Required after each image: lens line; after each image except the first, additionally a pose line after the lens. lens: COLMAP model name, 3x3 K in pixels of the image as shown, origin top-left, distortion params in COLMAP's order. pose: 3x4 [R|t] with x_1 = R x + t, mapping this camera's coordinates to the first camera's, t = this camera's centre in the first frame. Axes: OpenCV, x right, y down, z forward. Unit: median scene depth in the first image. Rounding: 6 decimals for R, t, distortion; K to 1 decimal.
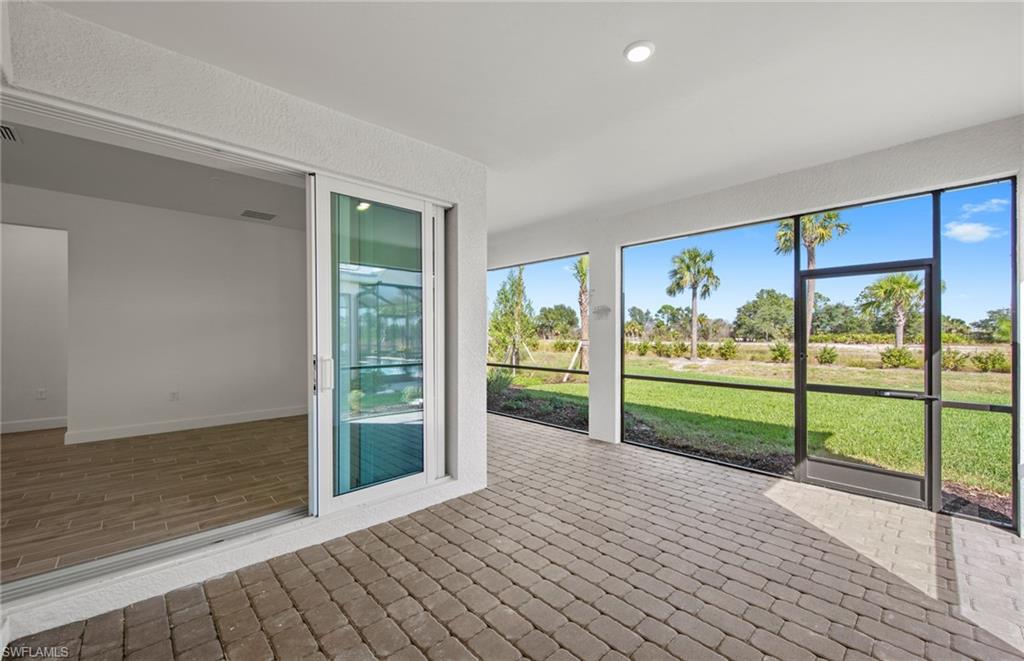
lens RADIAL K [[403.8, 0, 511.8], [0, 403.8, 334.4], [0, 0, 1]] dist [0.000652, -0.000232]
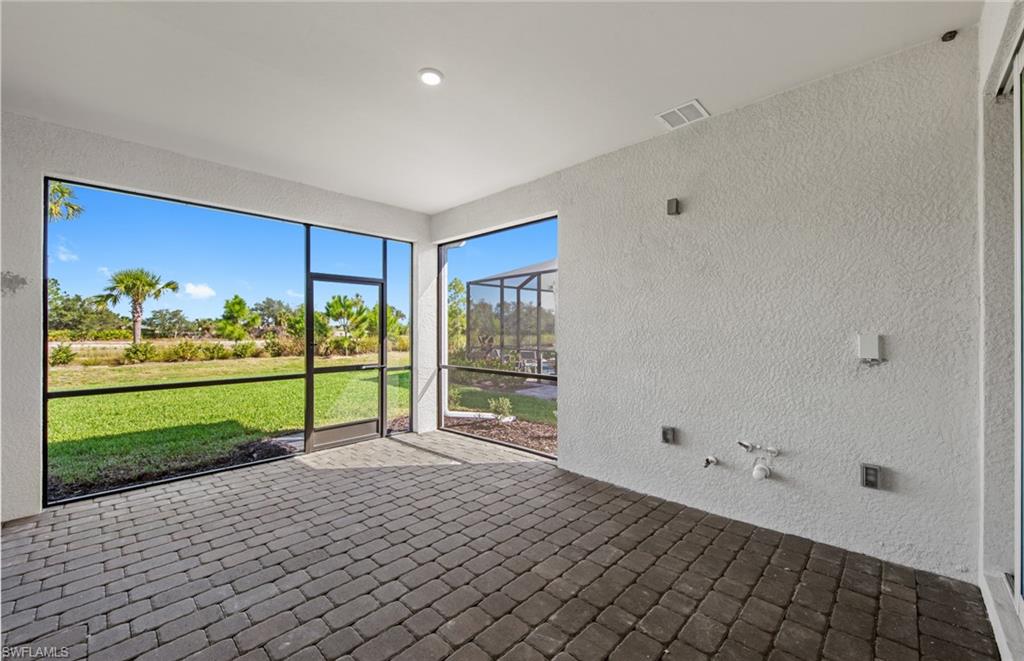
lens RADIAL K [[403.8, 0, 512.9], [0, 403.8, 330.7], [0, 0, 1]] dist [0.000652, -0.000232]
pose [[-0.054168, -0.001589, 0.998531, -0.511772], [0.003064, 0.999994, 0.001757, 0.012308], [-0.998527, 0.003155, -0.054163, 0.502737]]
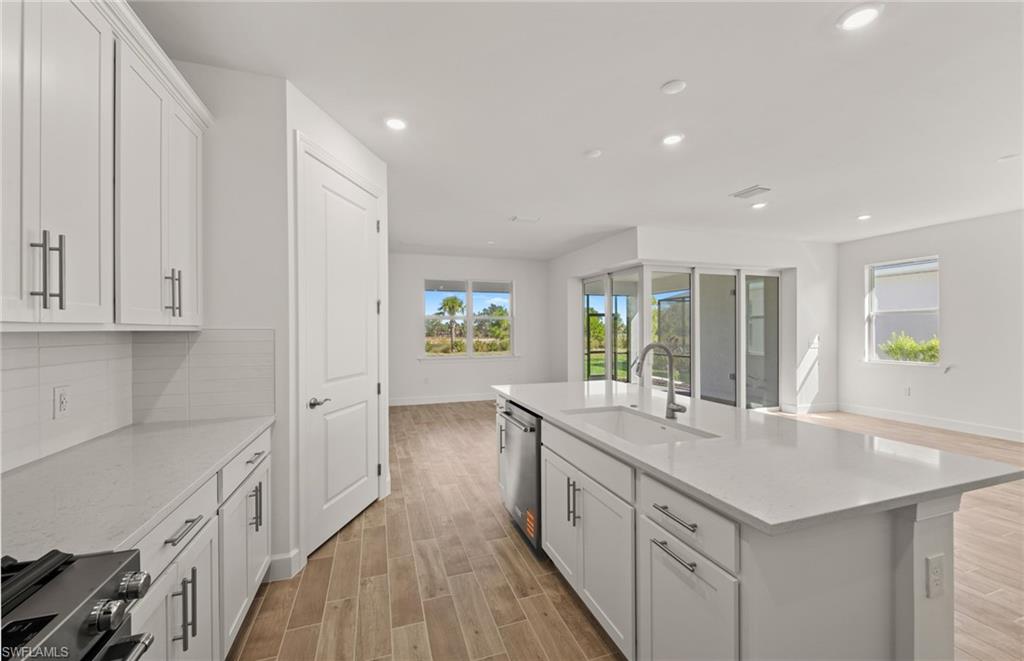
lens RADIAL K [[403.8, 0, 518.4], [0, 403.8, 331.0], [0, 0, 1]] dist [0.000652, -0.000232]
pose [[0.392557, -0.005554, 0.919711, -2.318951], [0.007089, 0.999970, 0.003012, -0.043878], [-0.919700, 0.005337, 0.392585, 0.330501]]
